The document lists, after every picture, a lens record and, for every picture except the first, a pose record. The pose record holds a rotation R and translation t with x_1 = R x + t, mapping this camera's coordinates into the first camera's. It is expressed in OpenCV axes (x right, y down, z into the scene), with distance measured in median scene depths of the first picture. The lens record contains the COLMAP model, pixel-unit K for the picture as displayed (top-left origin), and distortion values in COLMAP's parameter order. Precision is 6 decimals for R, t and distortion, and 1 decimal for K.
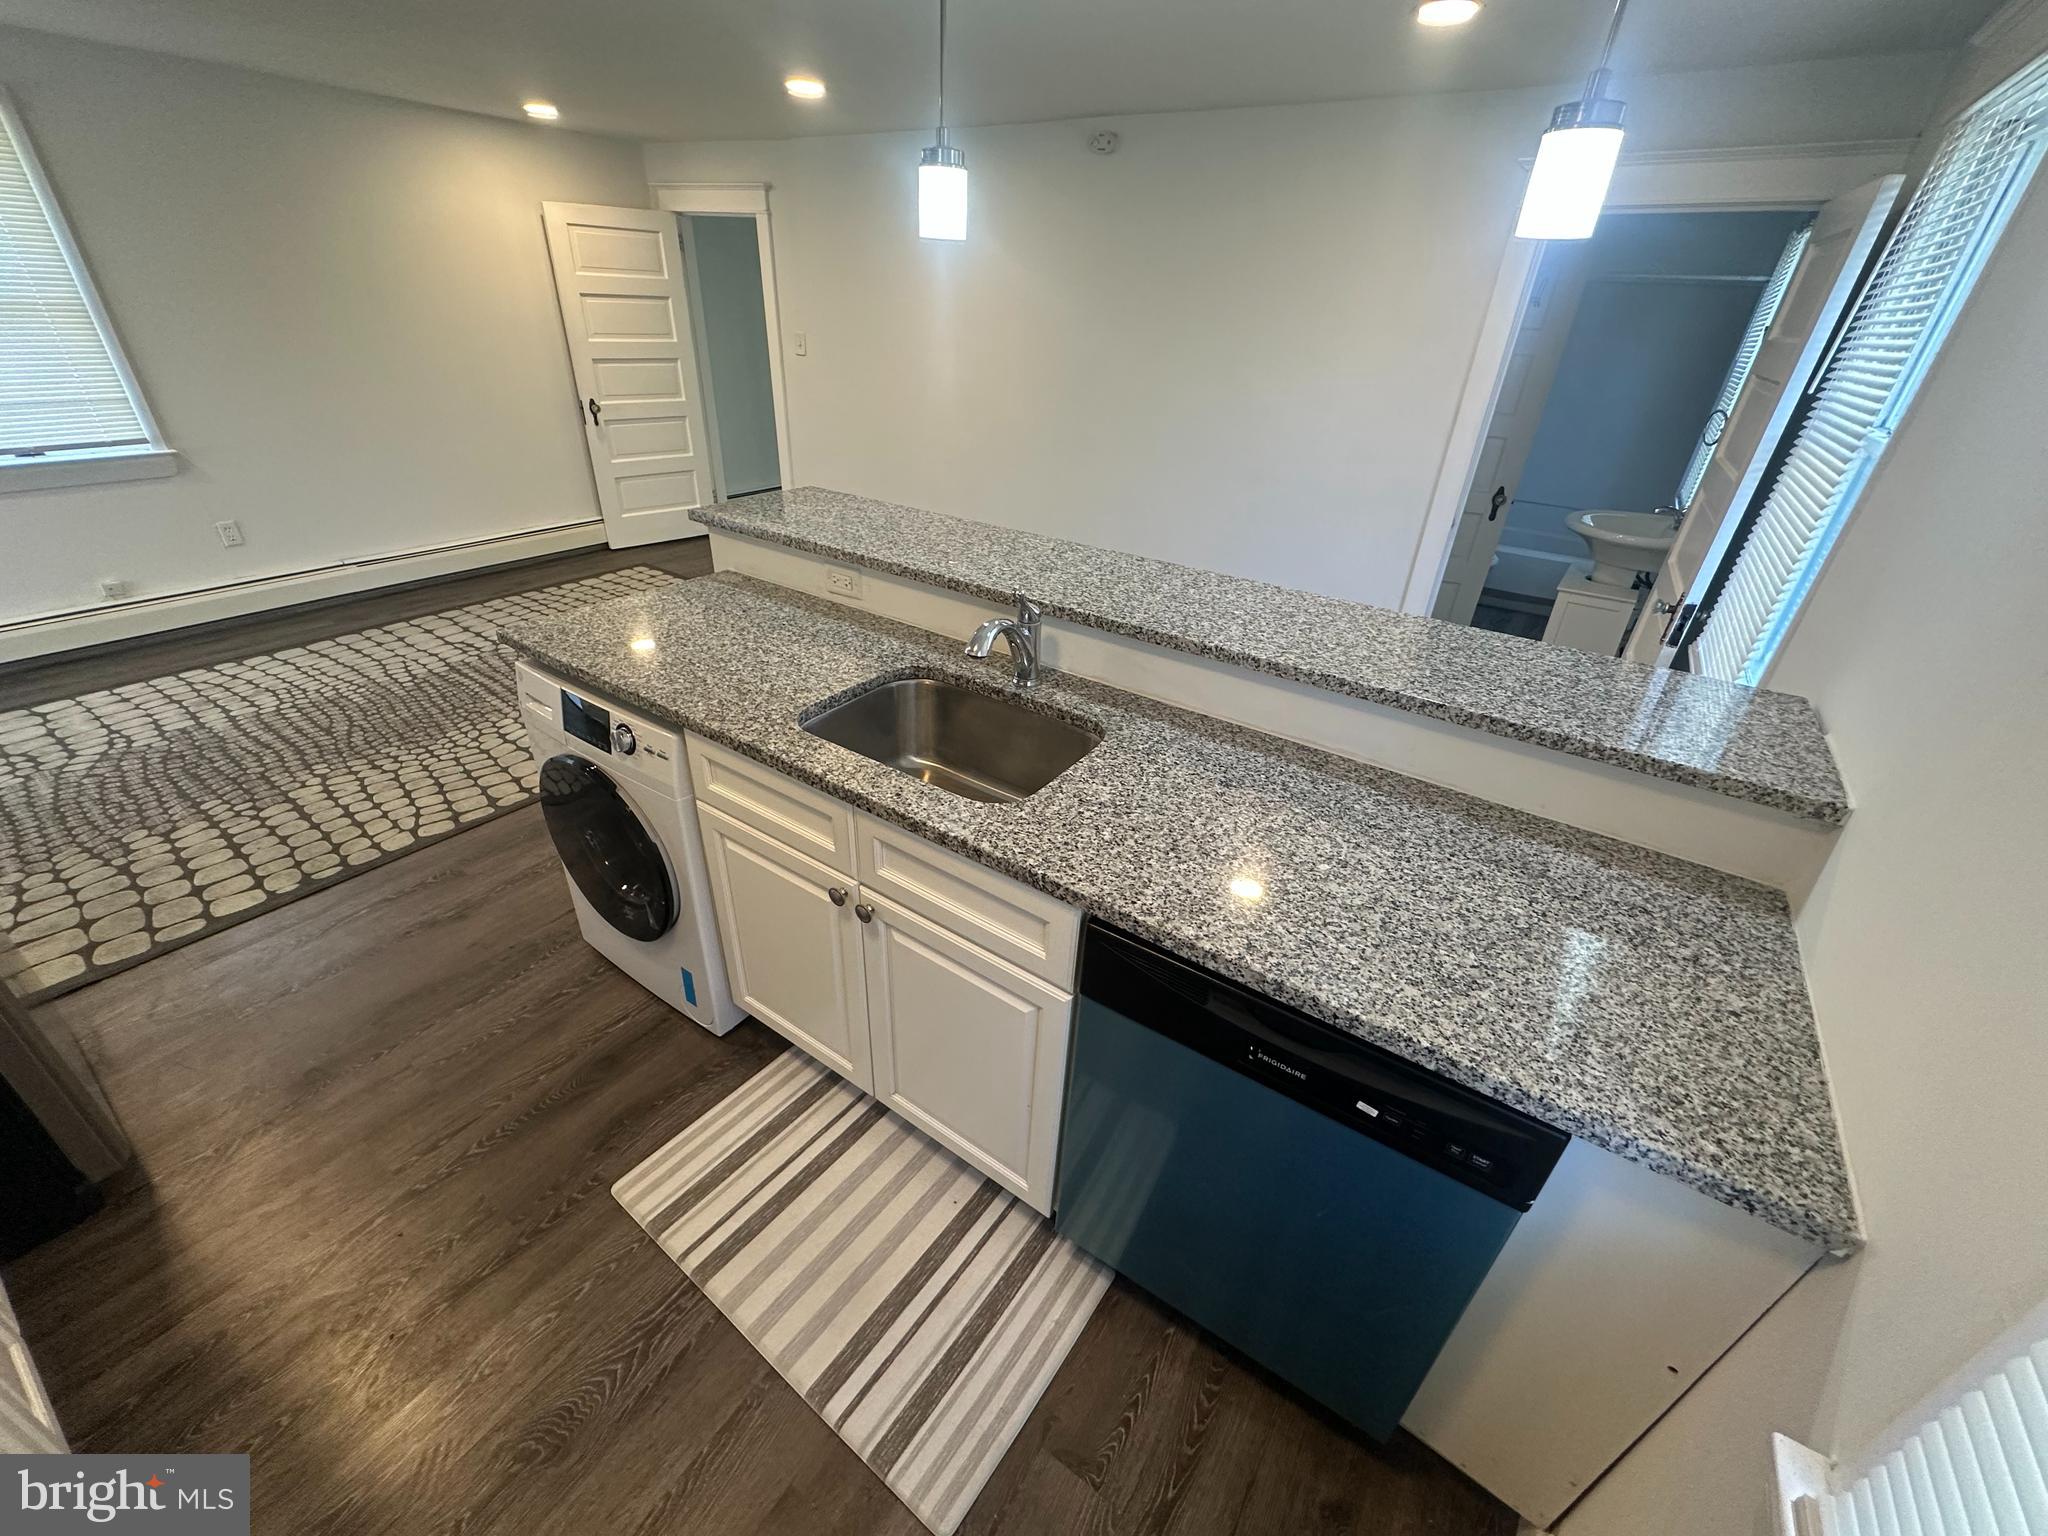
lens RADIAL K [[817.0, 0, 1022.2], [0, 817.0, 761.5], [0, 0, 1]] dist [-0.002711, 0.000339]
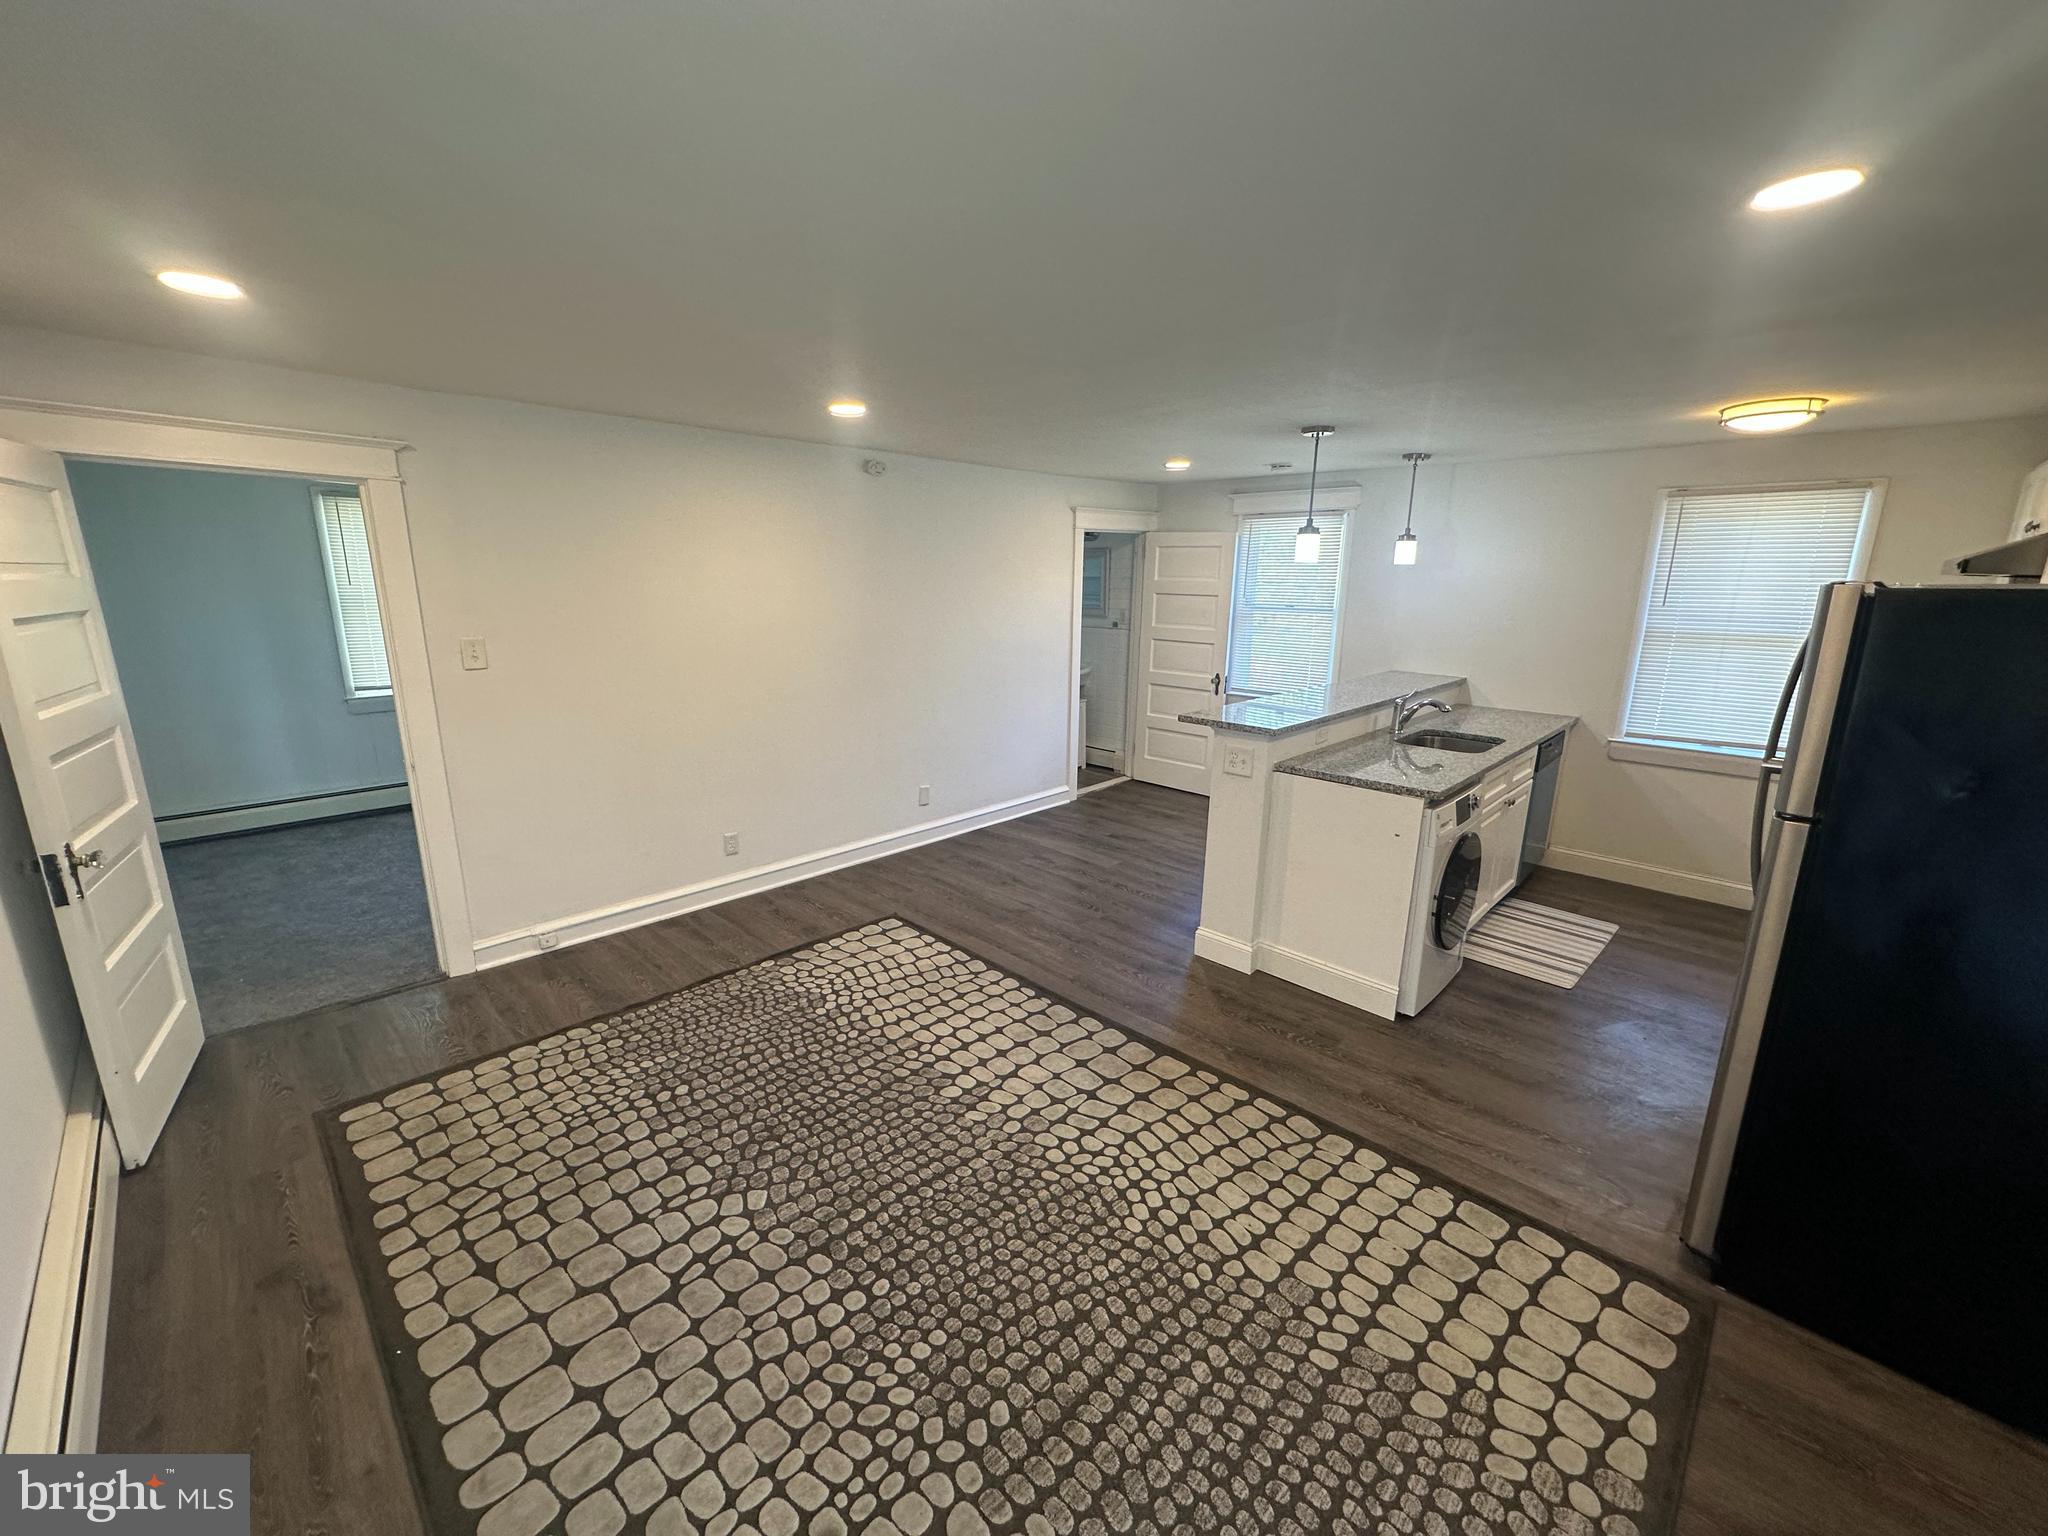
lens RADIAL K [[817.0, 0, 1022.6], [0, 817.0, 767.5], [0, 0, 1]] dist [-0.002711, 0.000339]
pose [[0.170231, -0.270266, 0.947617, -1.140076], [0.483361, 0.860915, 0.158707, -0.423809], [-0.858710, 0.431024, 0.277190, 0.619384]]
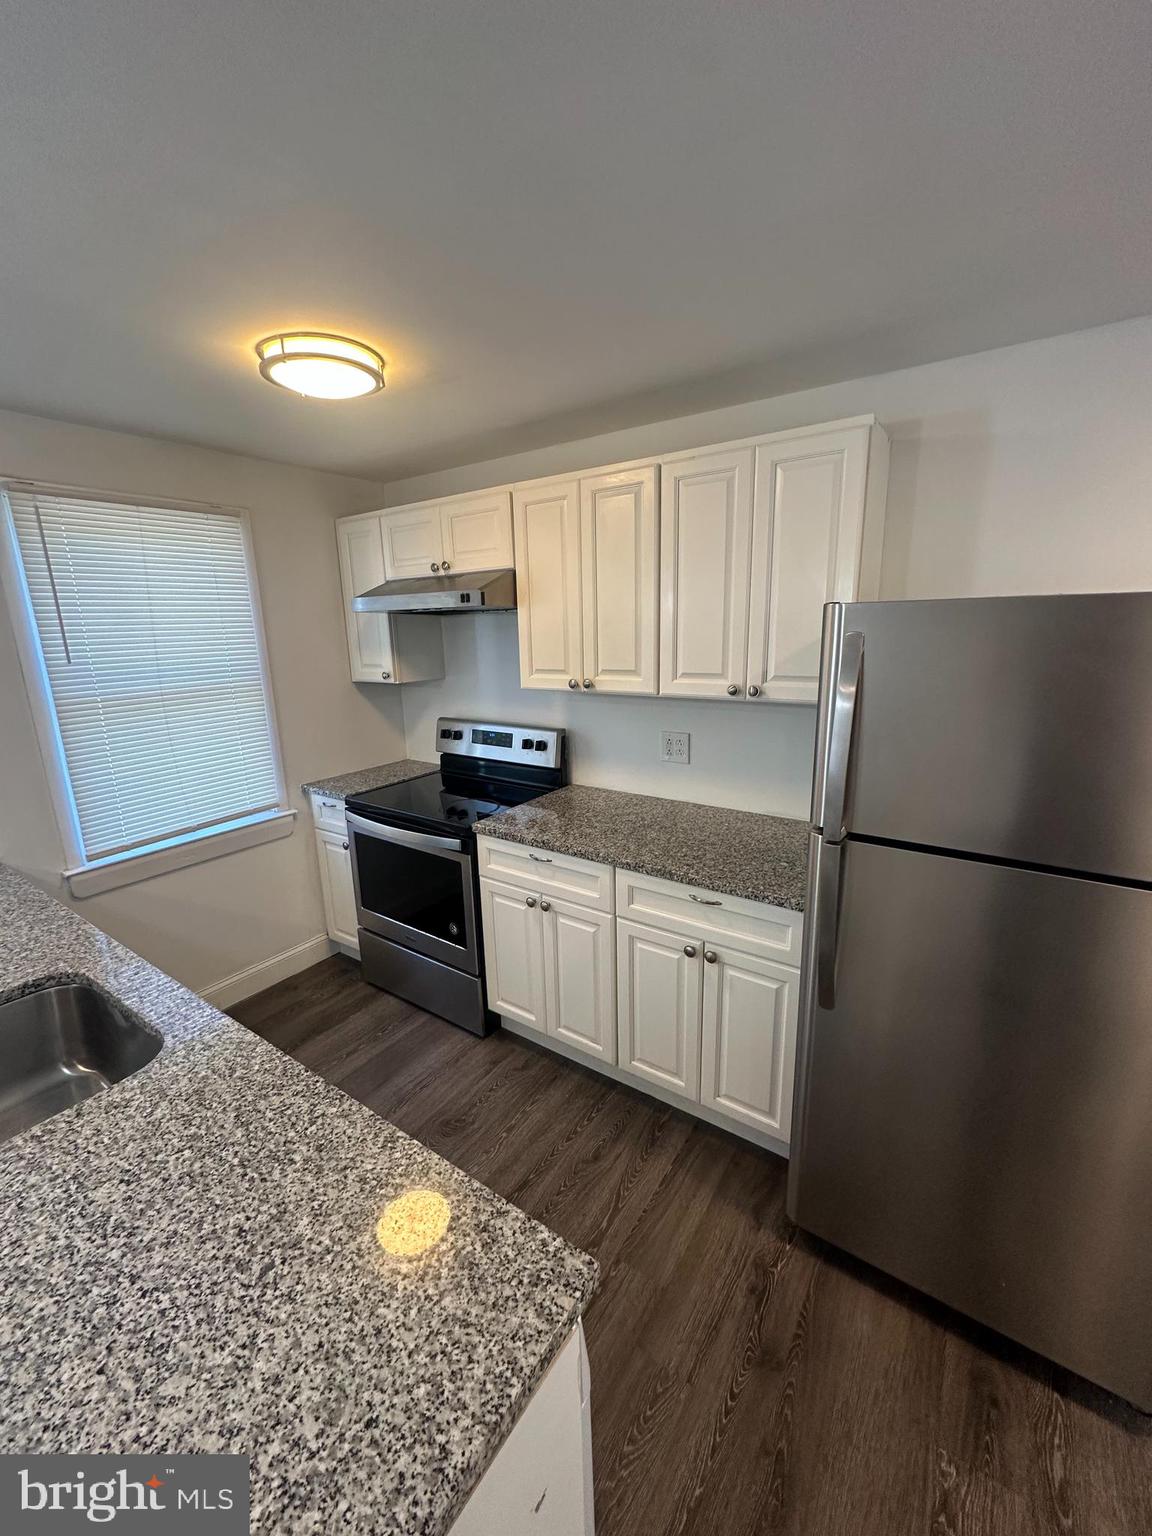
lens RADIAL K [[612.7, 0, 577.1], [0, 612.7, 768.5], [0, 0, 1]] dist [-0.002711, 0.000339]
pose [[-0.999661, -0.025811, 0.003295, -0.313218], [-0.016671, 0.732555, 0.680504, -0.323997], [-0.019978, 0.680219, -0.732737, 0.537158]]
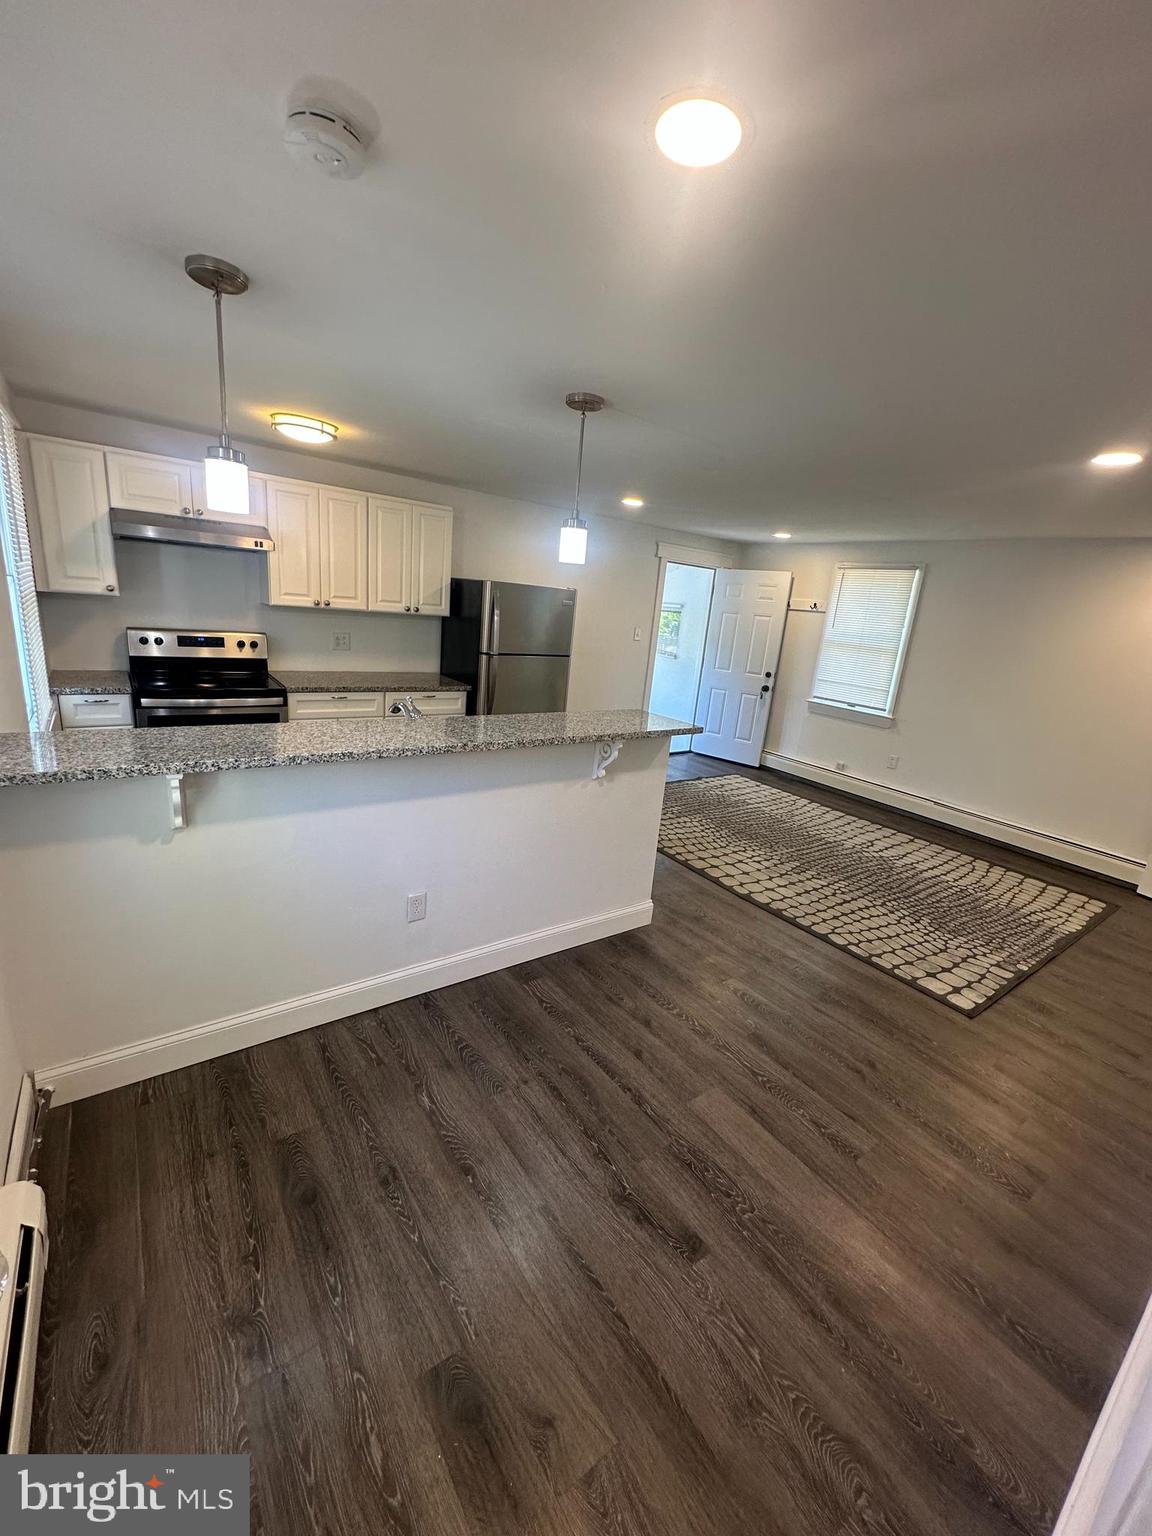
lens RADIAL K [[612.7, 0, 576.7], [0, 612.7, 767.7], [0, 0, 1]] dist [-0.002711, 0.000339]
pose [[-0.326996, 0.174420, -0.928790, 0.595713], [-0.556052, 0.759168, 0.338333, -0.369711], [0.764120, 0.627090, -0.151258, 0.728102]]
